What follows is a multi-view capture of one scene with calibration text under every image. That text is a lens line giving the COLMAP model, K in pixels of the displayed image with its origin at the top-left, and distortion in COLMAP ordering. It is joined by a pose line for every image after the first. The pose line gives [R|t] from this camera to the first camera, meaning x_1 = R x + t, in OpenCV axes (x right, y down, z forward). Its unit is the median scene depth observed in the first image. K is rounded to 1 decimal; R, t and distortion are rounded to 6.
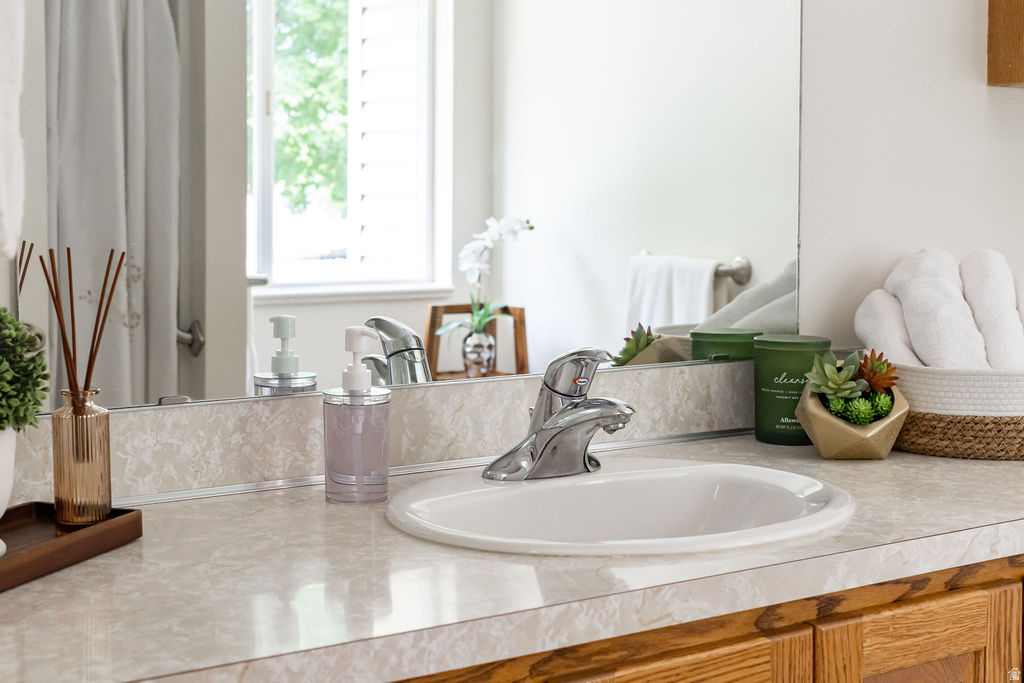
lens RADIAL K [[1470.1, 0, 512.0], [0, 1470.1, 340.9], [0, 0, 1]] dist [0.038483, 0.000000]
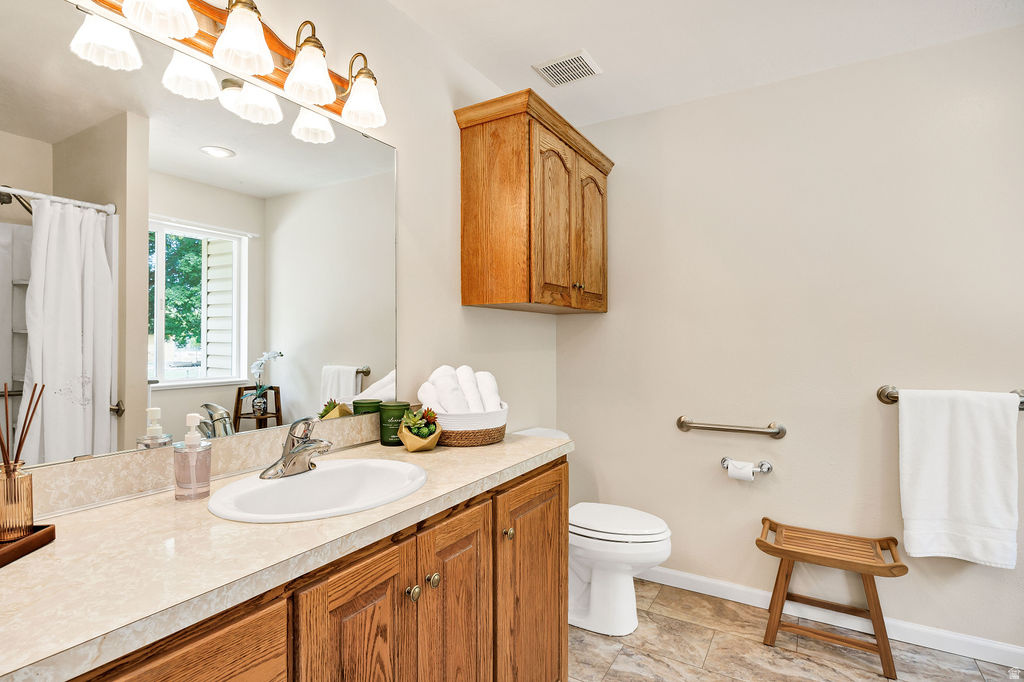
lens RADIAL K [[505.5, 0, 490.7], [0, 505.5, 339.8], [0, 0, 1]] dist [-0.006154, 0.001121]
pose [[0.918746, -0.001812, 0.394846, -0.000200], [0.040706, 0.995096, -0.090150, -0.027209], [-0.392746, 0.098897, 0.914314, 0.147801]]
